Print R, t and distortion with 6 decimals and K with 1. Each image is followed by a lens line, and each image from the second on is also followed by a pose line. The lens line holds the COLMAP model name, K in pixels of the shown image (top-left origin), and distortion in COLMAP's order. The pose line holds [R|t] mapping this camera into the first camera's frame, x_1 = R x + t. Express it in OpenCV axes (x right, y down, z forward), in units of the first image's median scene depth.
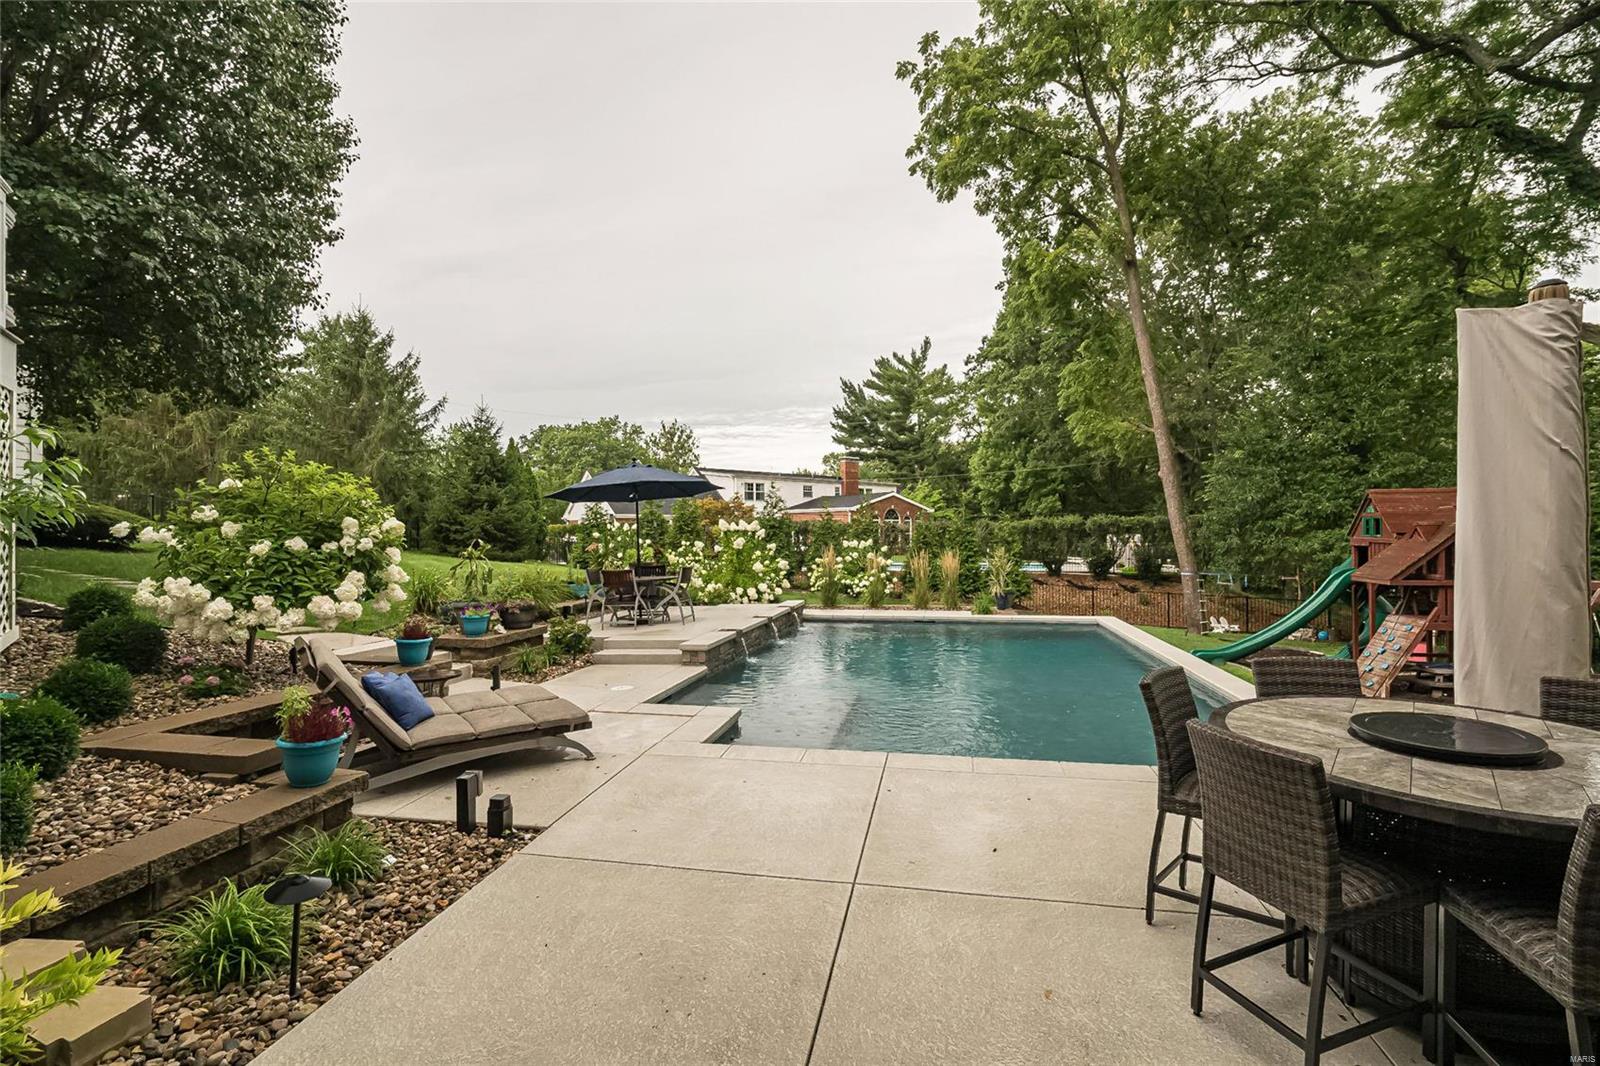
lens RADIAL K [[716.4, 0, 800.0], [0, 716.4, 533.0], [0, 0, 1]] dist [-0.003799, 0.000092]
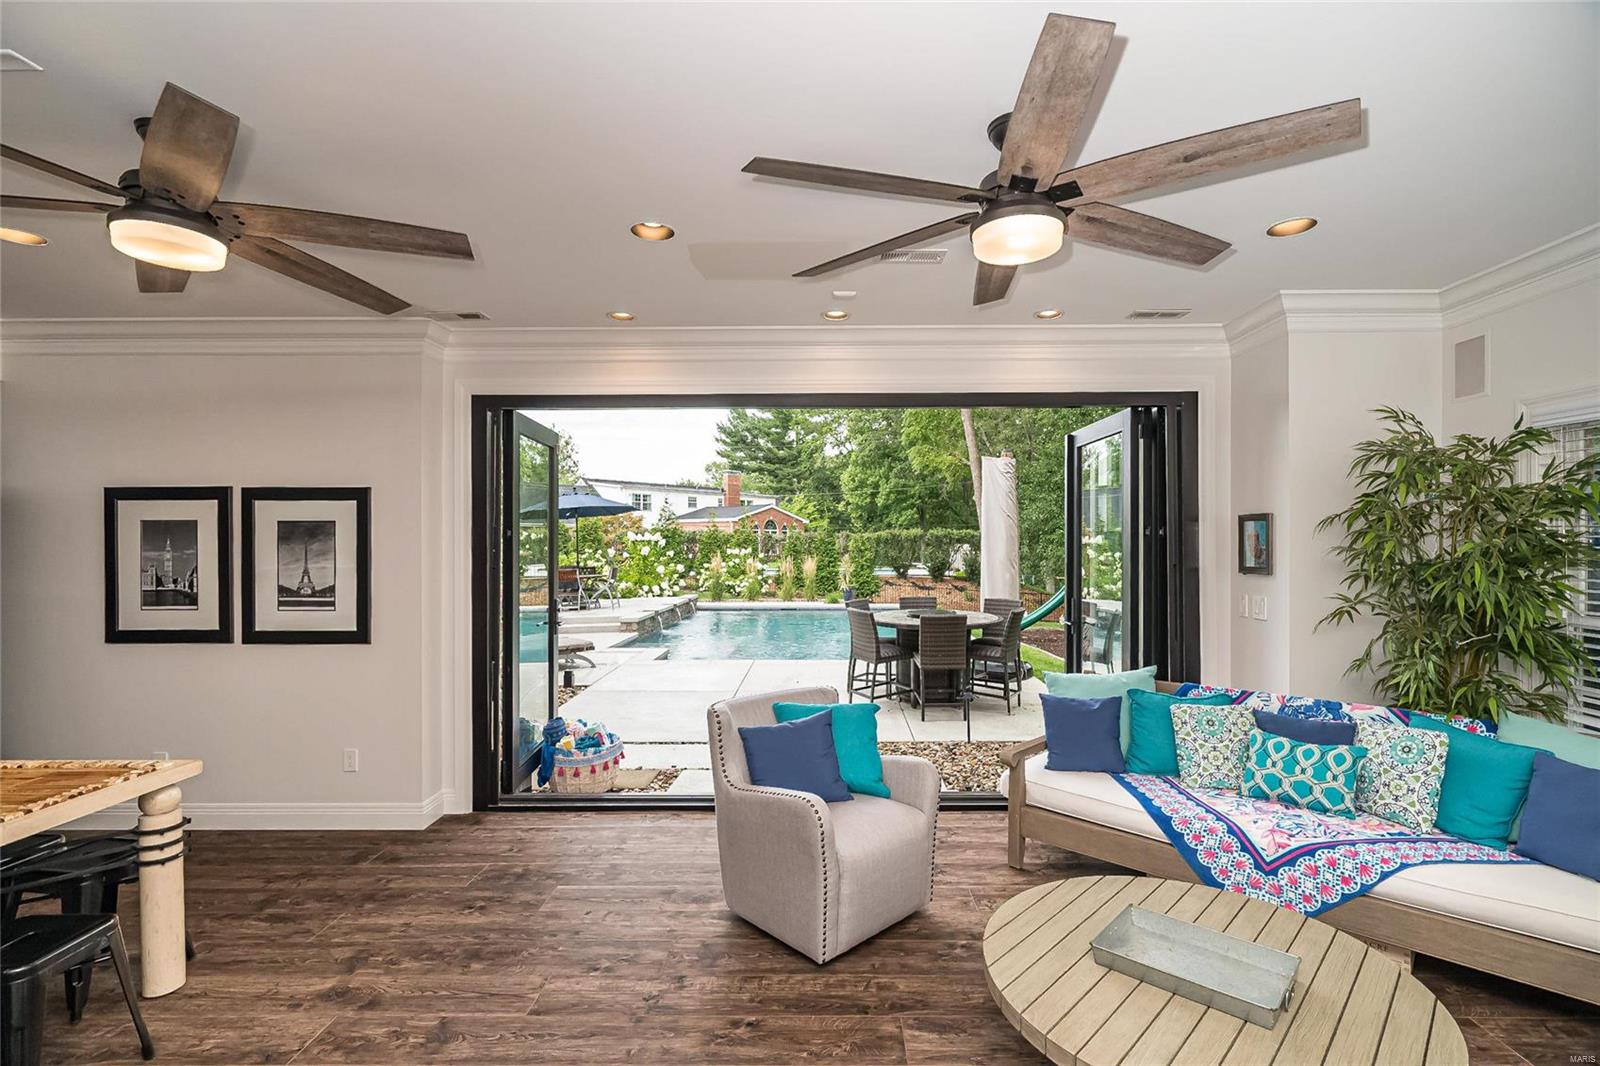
lens RADIAL K [[721.9, 0, 804.8], [0, 721.9, 541.1], [0, 0, 1]] dist [0.000998, 0.000592]
pose [[0.985430, 0.004322, 0.170027, -0.016344], [-0.004343, 0.999991, -0.000245, -0.002377], [-0.170026, -0.000497, 0.985439, -0.203524]]
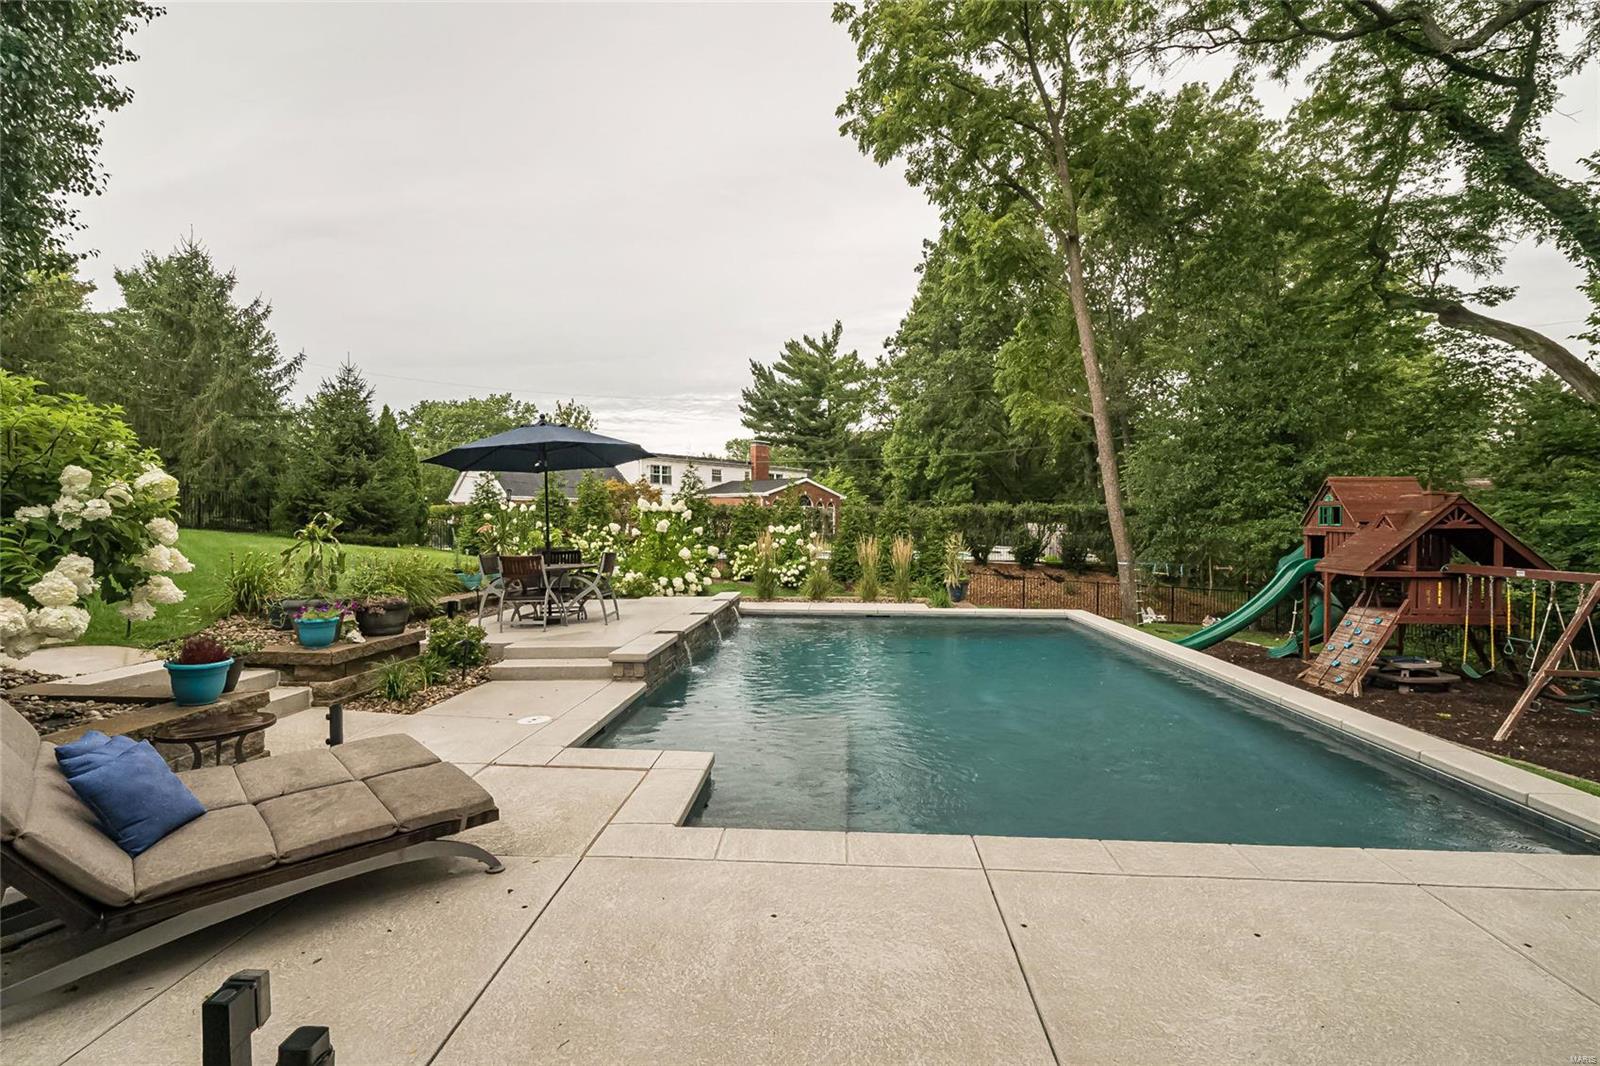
lens RADIAL K [[715.2, 0, 792.8], [0, 715.2, 533.3], [0, 0, 1]] dist [0.002564, -0.000059]
pose [[0.991484, 0.009325, 0.129894, -0.028016], [-0.011588, 0.999794, 0.016677, 0.004674], [-0.129712, -0.018040, 0.991388, 0.083985]]
